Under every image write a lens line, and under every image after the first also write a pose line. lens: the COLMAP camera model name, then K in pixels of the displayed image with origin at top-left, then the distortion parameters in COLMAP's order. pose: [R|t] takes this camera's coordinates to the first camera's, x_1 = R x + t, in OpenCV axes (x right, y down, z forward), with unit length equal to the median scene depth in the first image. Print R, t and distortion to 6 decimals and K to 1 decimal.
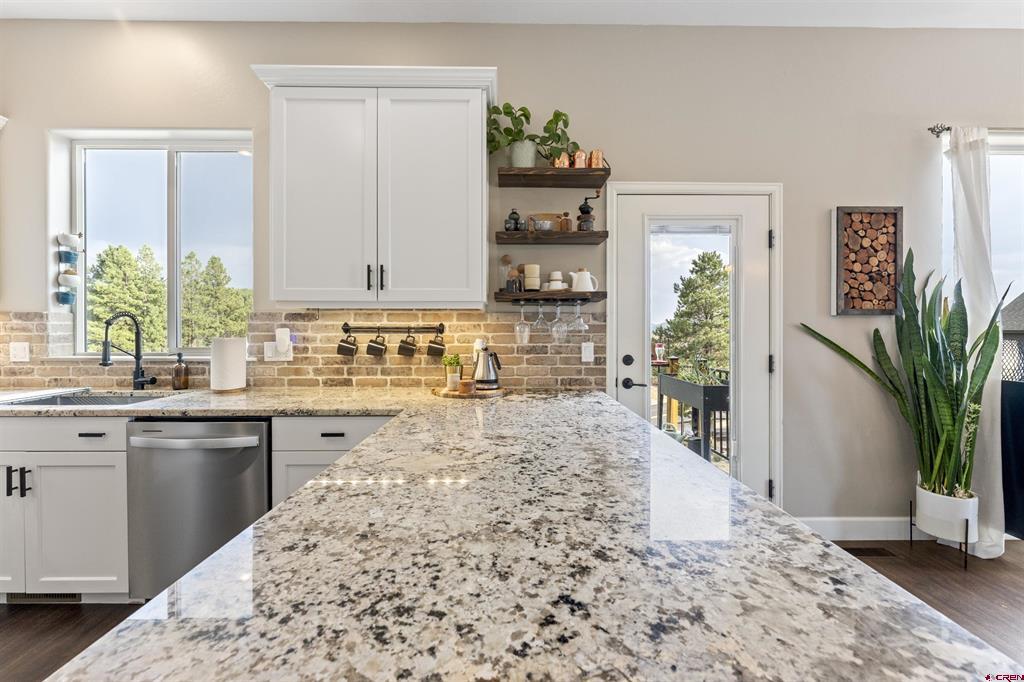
lens RADIAL K [[415.3, 0, 515.2], [0, 415.3, 332.4], [0, 0, 1]] dist [-0.000949, -0.000159]
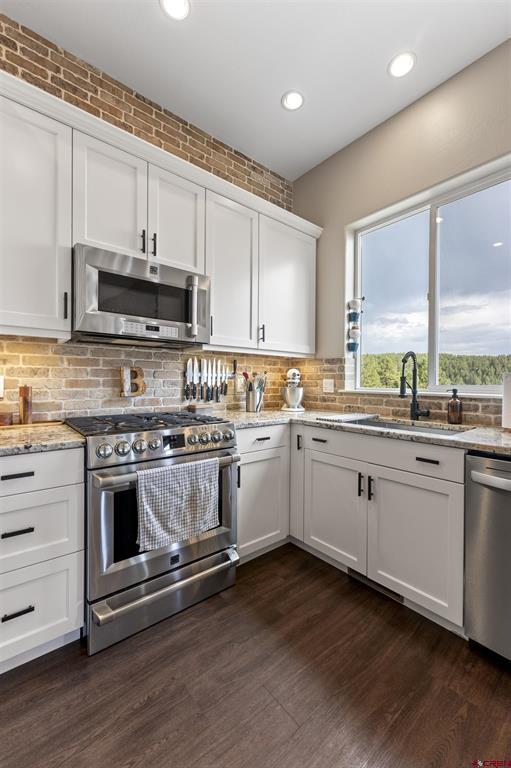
lens RADIAL K [[317.7, 0, 257.9], [0, 317.7, 382.5], [0, 0, 1]] dist [0.003485, 0.000251]
pose [[0.637286, 0.007937, -0.770587, -0.494589], [-0.010851, 0.999940, 0.001325, 0.036328], [0.770551, 0.007517, 0.637334, 0.101281]]
